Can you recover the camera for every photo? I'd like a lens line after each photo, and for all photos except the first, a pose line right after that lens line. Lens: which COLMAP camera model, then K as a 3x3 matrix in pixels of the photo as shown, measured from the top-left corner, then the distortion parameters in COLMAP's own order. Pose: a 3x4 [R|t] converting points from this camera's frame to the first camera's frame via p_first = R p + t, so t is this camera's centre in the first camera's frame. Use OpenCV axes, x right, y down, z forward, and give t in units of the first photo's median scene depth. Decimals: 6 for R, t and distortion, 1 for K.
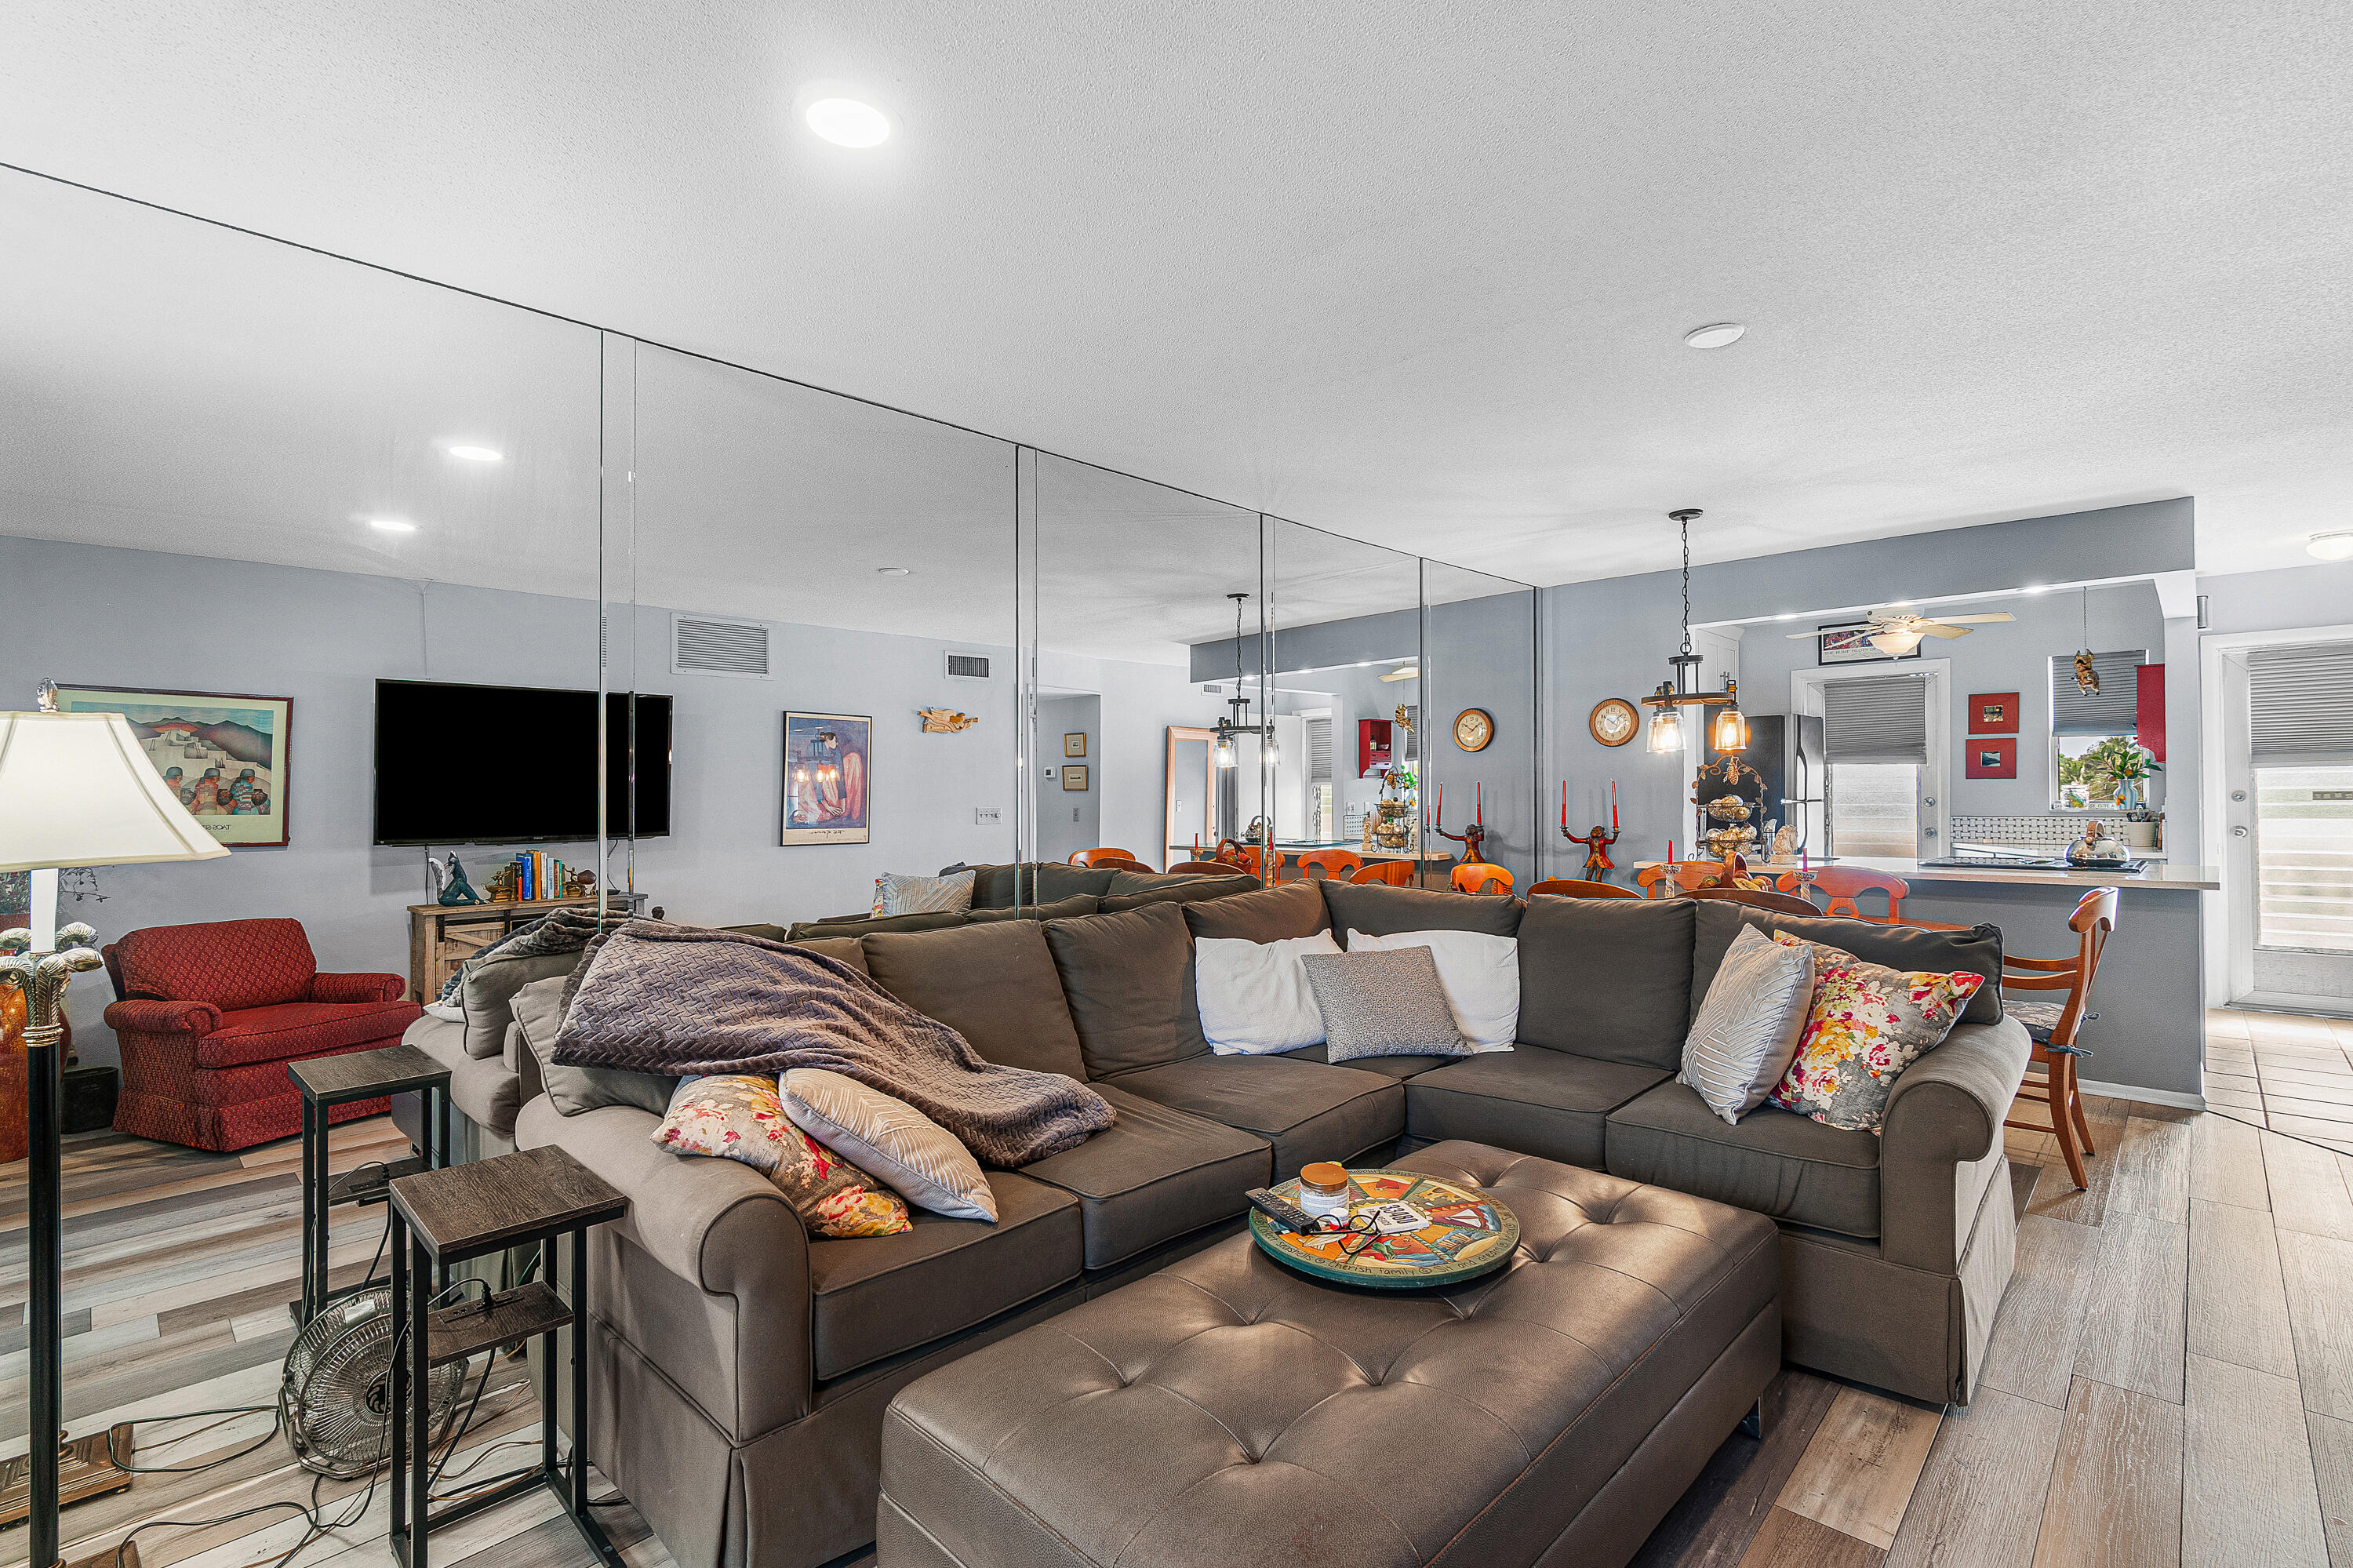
lens RADIAL K [[1038.1, 0, 1200.3], [0, 1038.1, 781.6], [0, 0, 1]] dist [-0.004445, 0.001516]
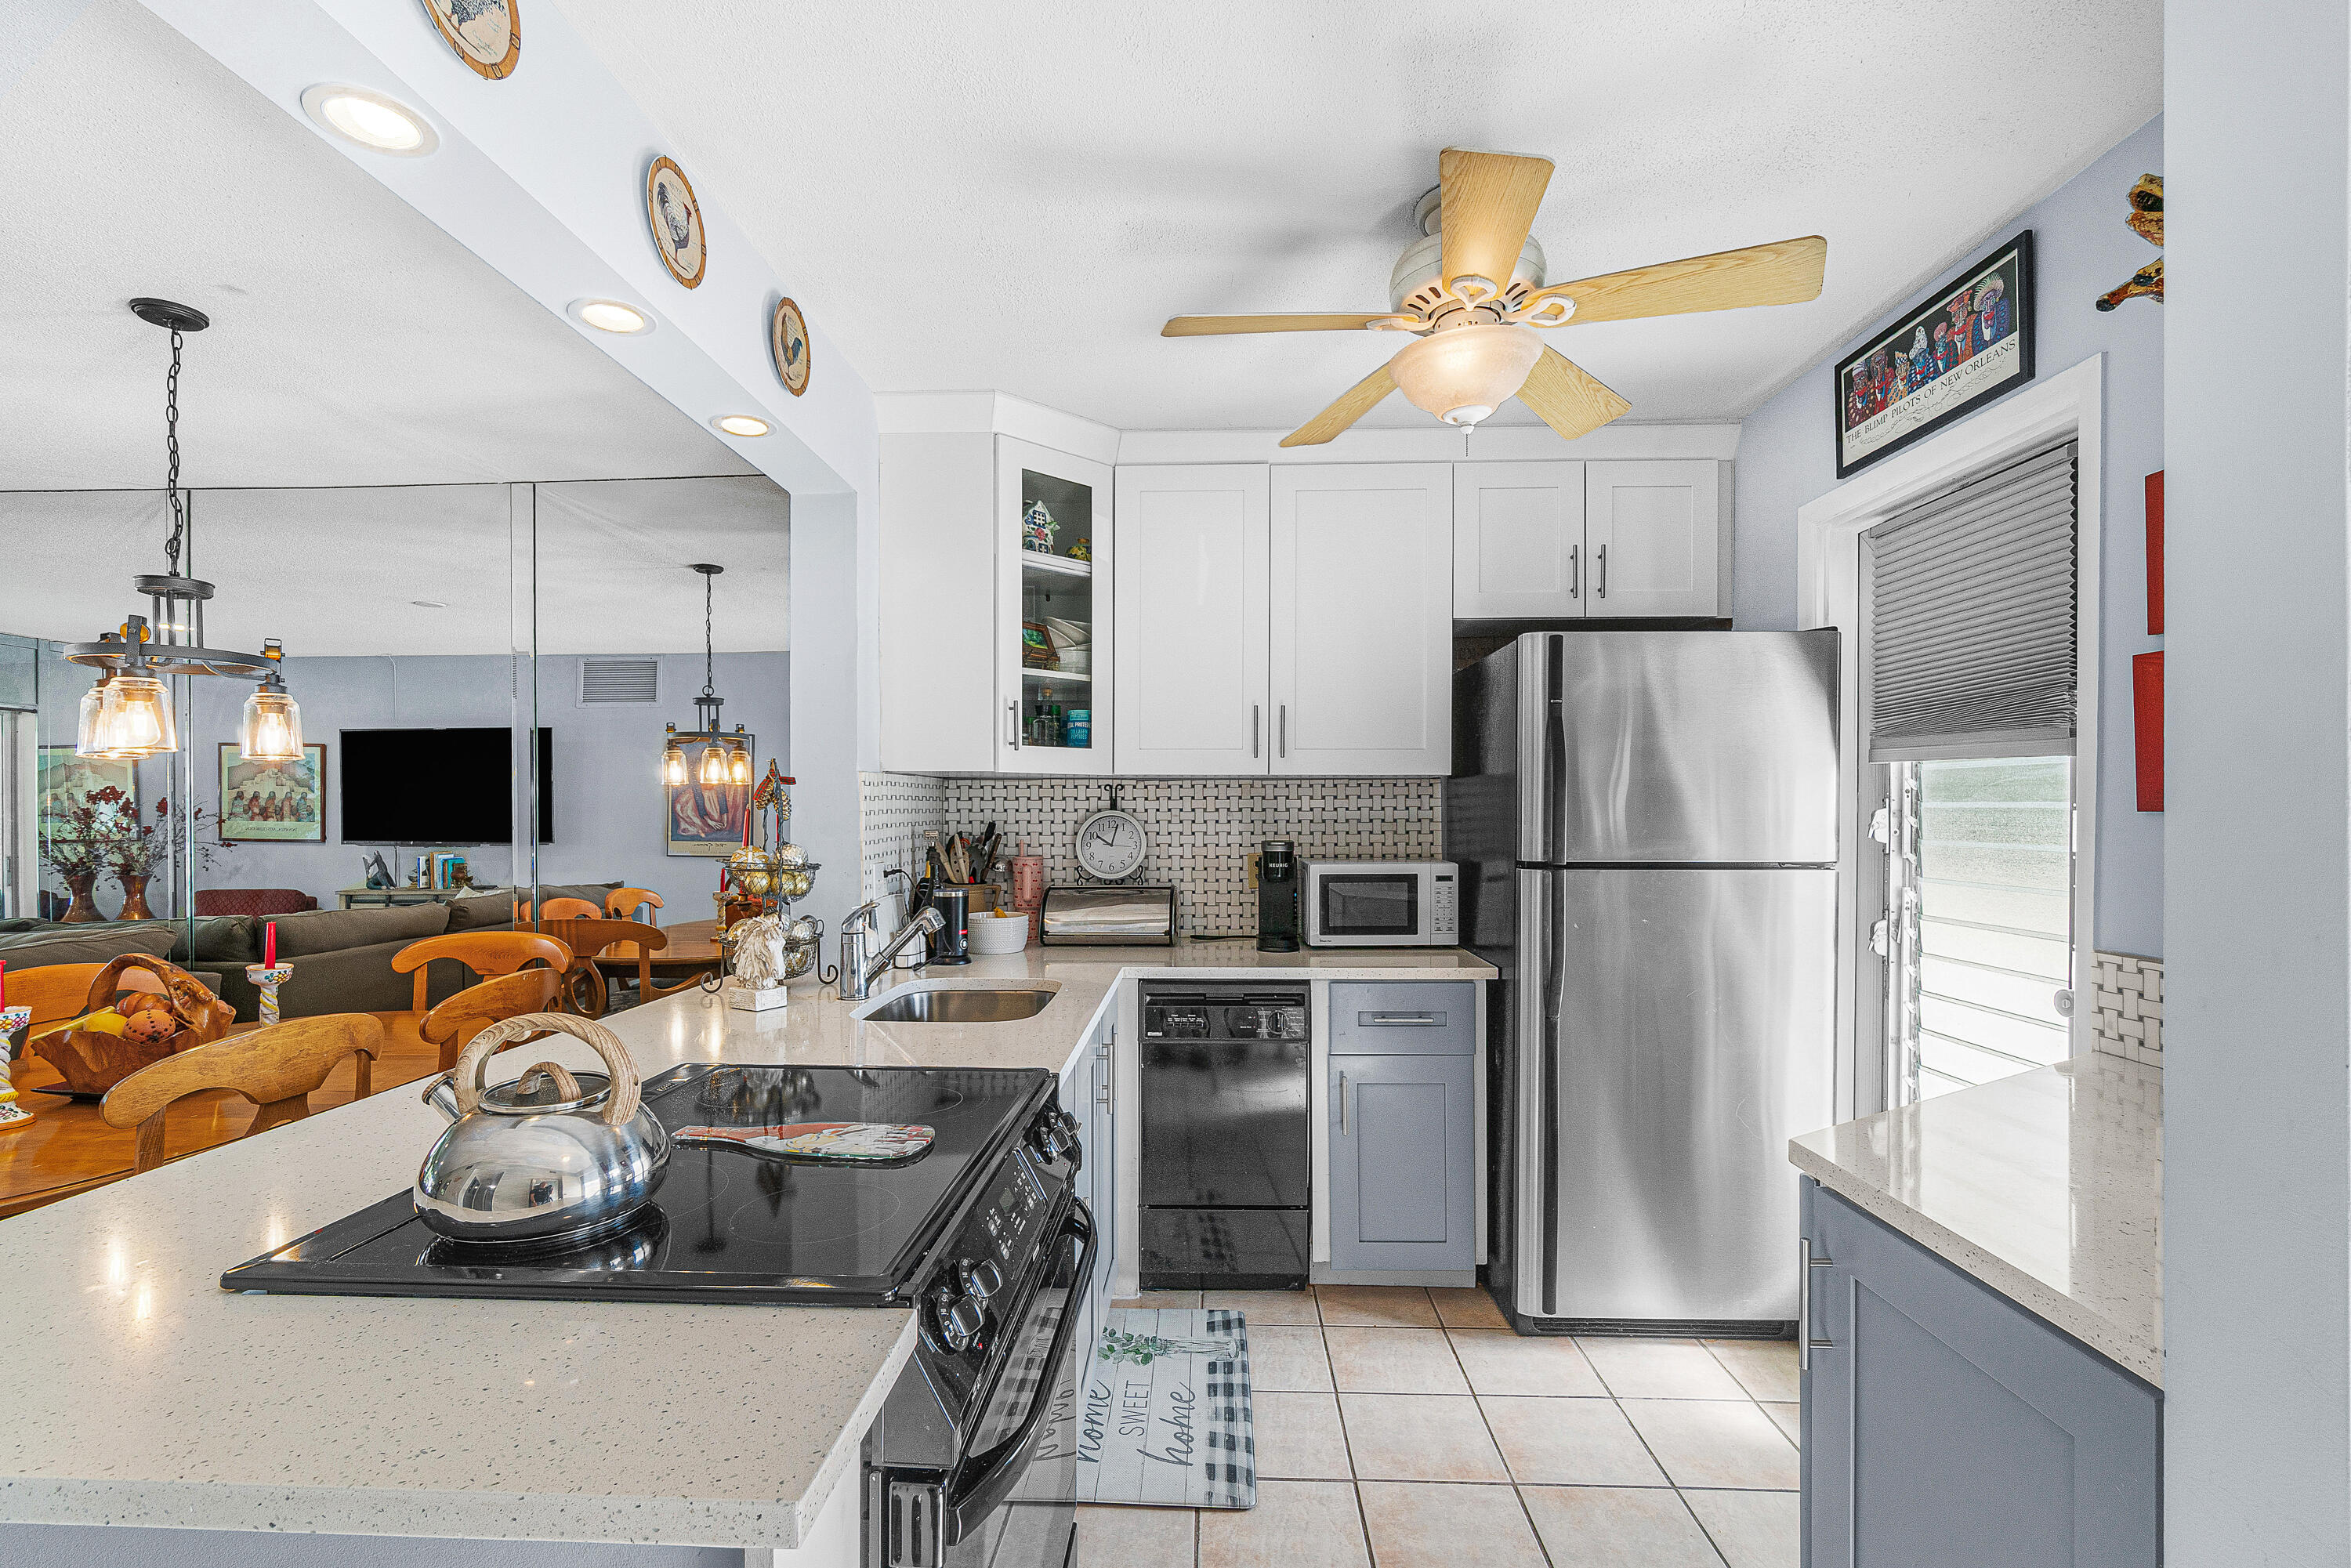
lens RADIAL K [[1037.2, 0, 1177.5], [0, 1037.2, 827.1], [0, 0, 1]] dist [-0.004445, 0.001516]
pose [[0.665552, 0.024222, -0.745958, 0.908208], [-0.001659, 0.999519, 0.030976, -0.007242], [0.746349, -0.019378, 0.665272, 0.772023]]
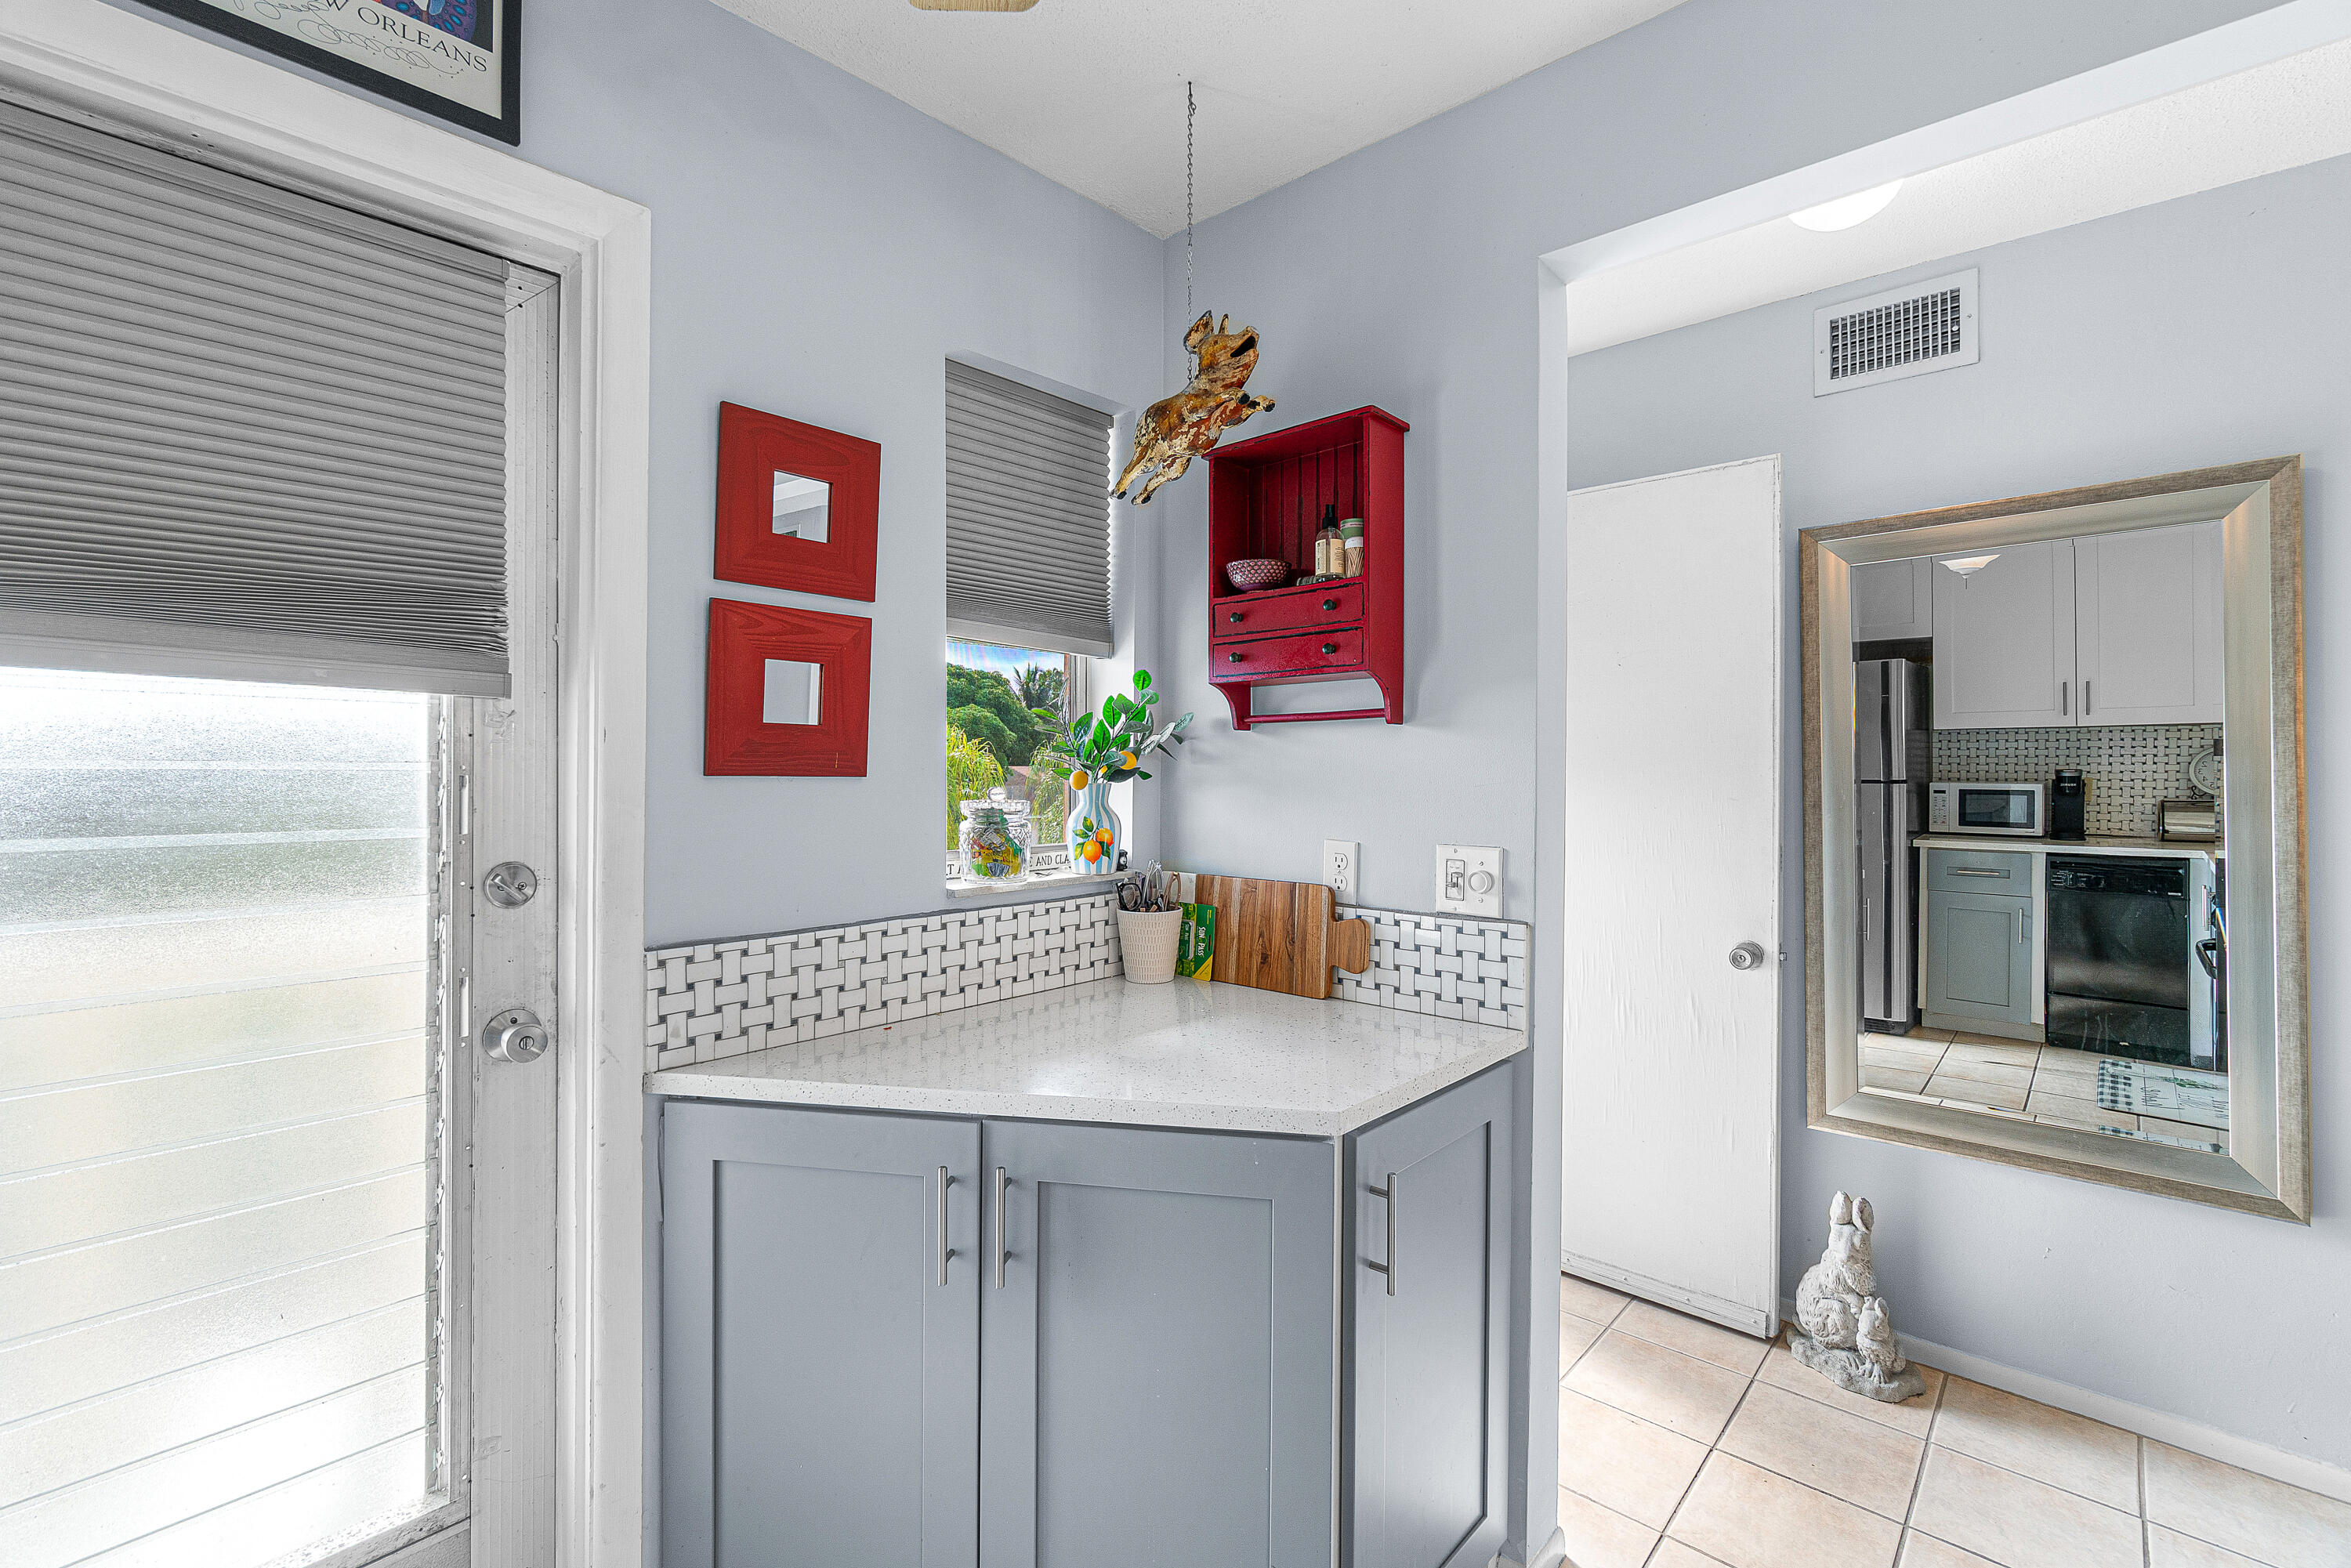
lens RADIAL K [[1037.2, 0, 1160.6], [0, 1037.2, 781.9], [0, 0, 1]] dist [-0.004445, 0.001516]
pose [[-0.006905, 0.007548, 0.999948, 0.607169], [-0.000670, 0.999971, -0.007552, 0.000516], [-0.999976, -0.000722, -0.006900, 1.064804]]
